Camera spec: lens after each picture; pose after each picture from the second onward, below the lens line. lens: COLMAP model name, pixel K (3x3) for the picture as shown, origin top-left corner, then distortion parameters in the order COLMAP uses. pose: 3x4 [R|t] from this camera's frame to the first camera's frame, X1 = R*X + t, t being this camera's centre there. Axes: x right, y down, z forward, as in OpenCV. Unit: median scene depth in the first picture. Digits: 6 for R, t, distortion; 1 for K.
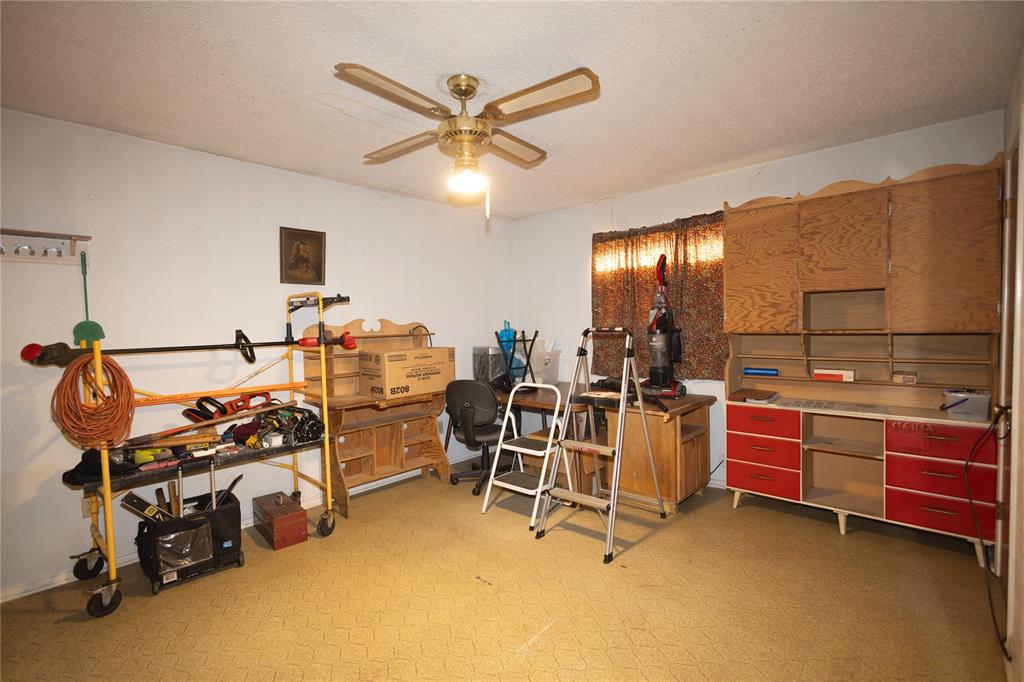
lens RADIAL K [[468.1, 0, 512.0], [0, 468.1, 341.0], [0, 0, 1]] dist [0.035425, -0.009825]
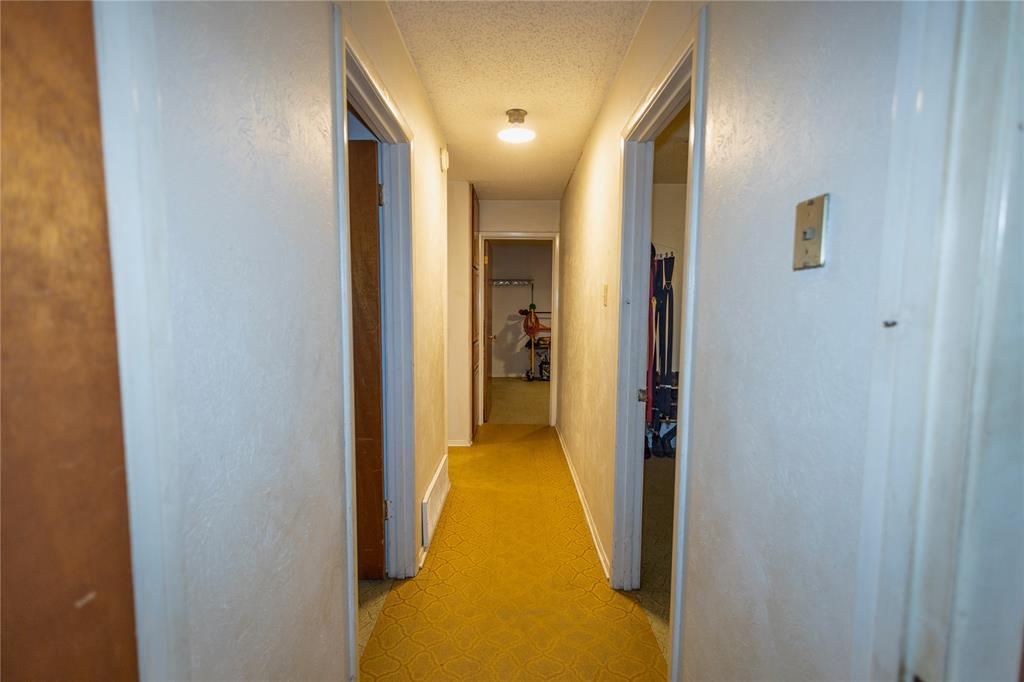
lens RADIAL K [[468.1, 0, 512.0], [0, 468.1, 341.0], [0, 0, 1]] dist [0.035425, -0.009825]
pose [[0.681245, 0.086386, -0.726940, 1.430392], [-0.050124, 0.996187, 0.071408, -0.004839], [0.730337, -0.012209, 0.682978, -1.362145]]
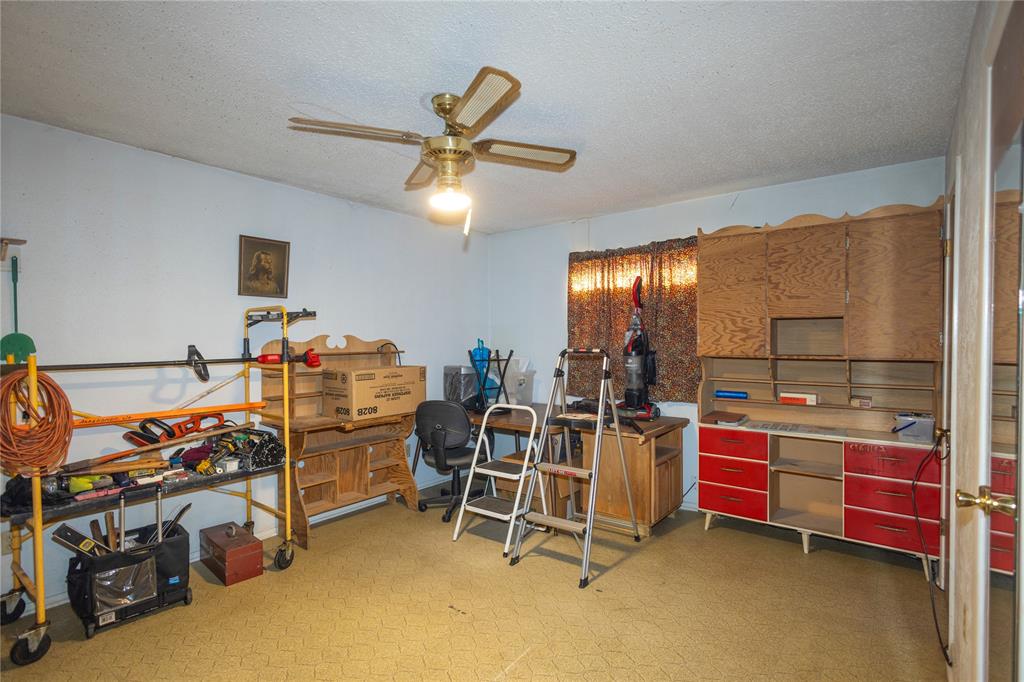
lens RADIAL K [[508.9, 0, 521.1], [0, 508.9, 344.8], [0, 0, 1]] dist [0.042858, -0.013740]
pose [[0.995046, 0.017365, 0.097888, -0.037937], [-0.015107, 0.999604, -0.023760, -0.009993], [-0.098261, 0.022164, 0.994914, -0.063501]]
